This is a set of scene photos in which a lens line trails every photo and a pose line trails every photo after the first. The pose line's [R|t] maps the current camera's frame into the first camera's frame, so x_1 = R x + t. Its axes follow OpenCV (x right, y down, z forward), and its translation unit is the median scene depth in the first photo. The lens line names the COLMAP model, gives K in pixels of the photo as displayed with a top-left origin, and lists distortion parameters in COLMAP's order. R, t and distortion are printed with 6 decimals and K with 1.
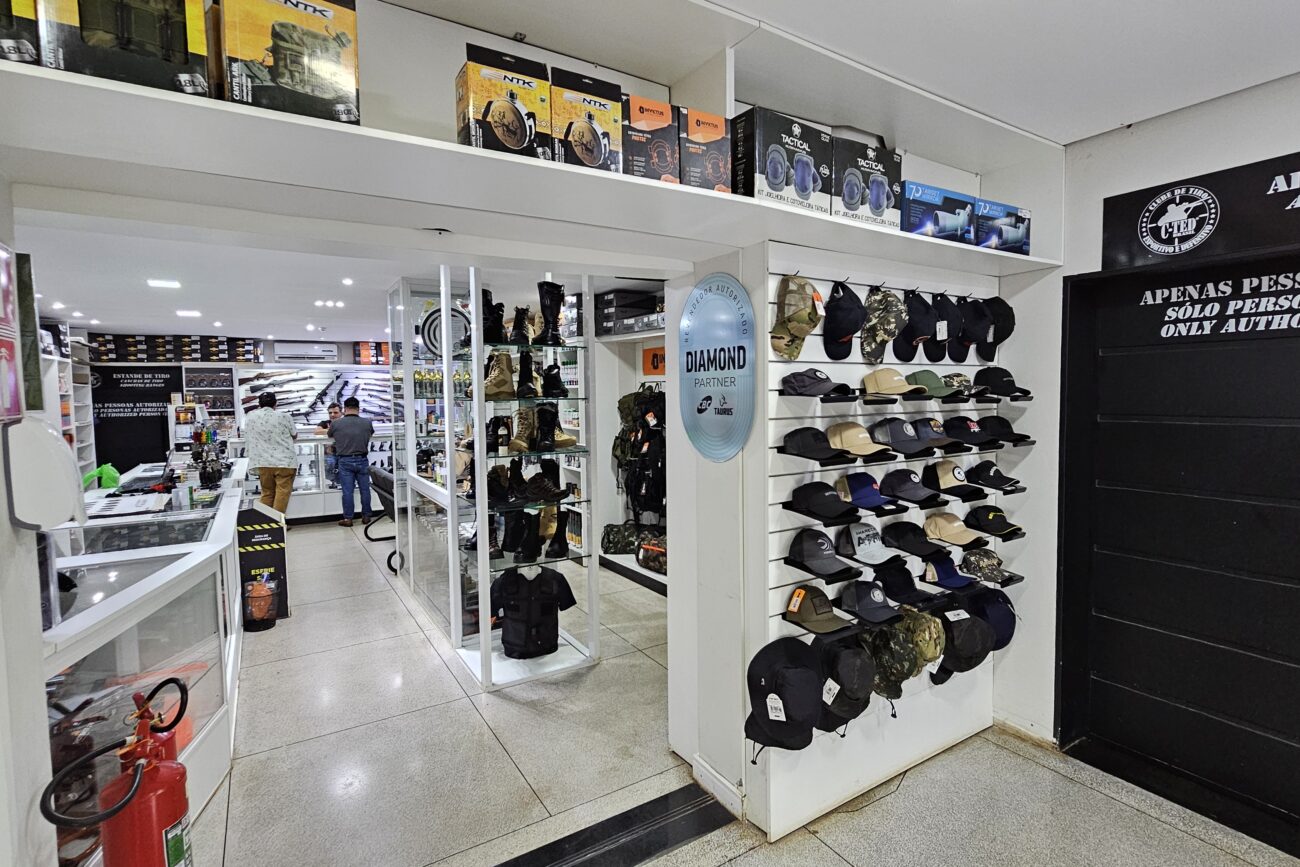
lens RADIAL K [[629.9, 0, 652.4], [0, 629.9, 429.8], [0, 0, 1]] dist [0.000941, -0.000386]
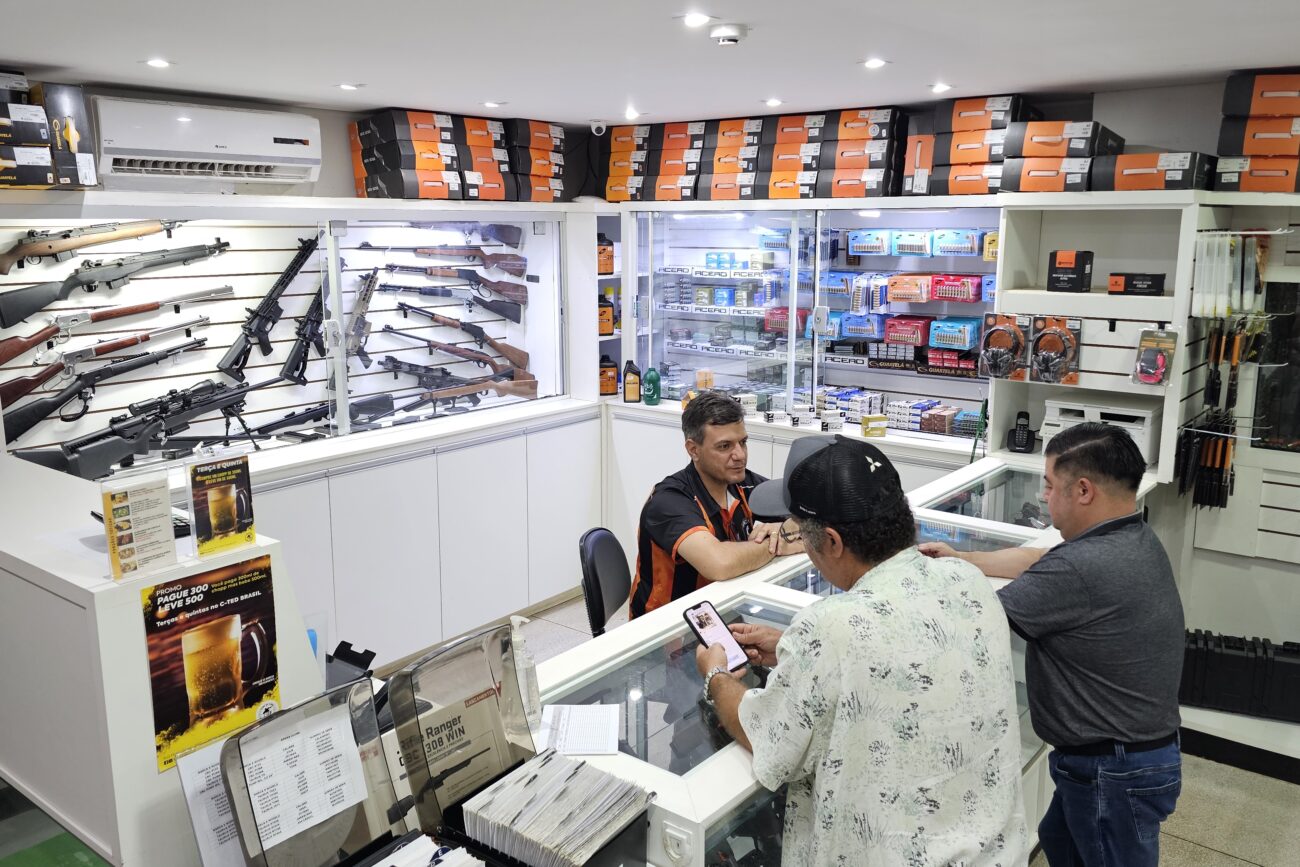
lens RADIAL K [[1031.9, 0, 649.5], [0, 1031.9, 418.6], [0, 0, 1]] dist [0.059404, -0.022436]
pose [[0.943279, -0.051387, 0.327999, -0.520614], [0.007490, 0.990991, 0.133718, -0.070332], [-0.331915, -0.123677, 0.935166, 0.553721]]
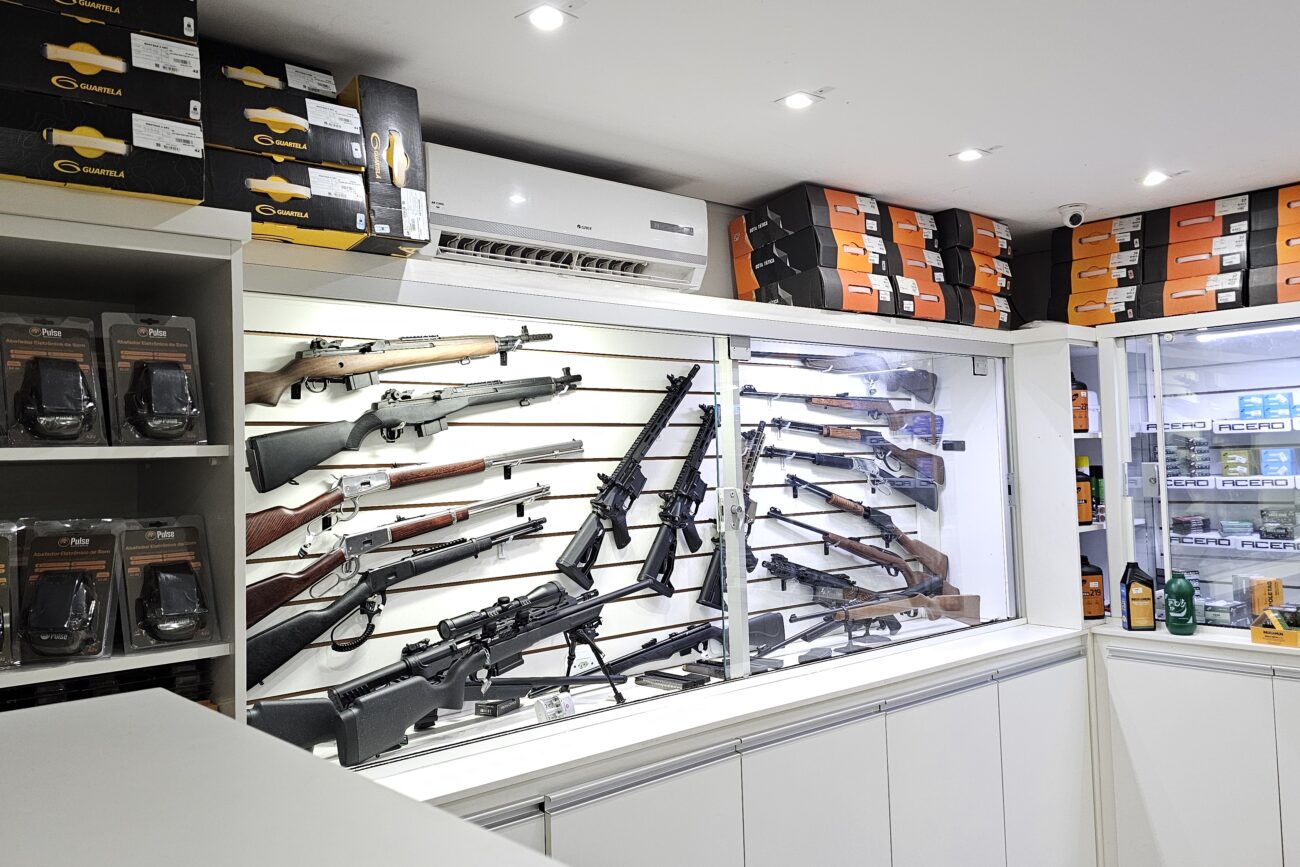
lens RADIAL K [[1031.9, 0, 679.0], [0, 1031.9, 420.5], [0, 0, 1]] dist [0.059404, -0.022436]
pose [[0.983482, -0.010525, 0.180697, -0.561865], [0.028671, 0.994763, -0.098108, -0.046514], [-0.178718, 0.101669, 0.978633, 0.733232]]
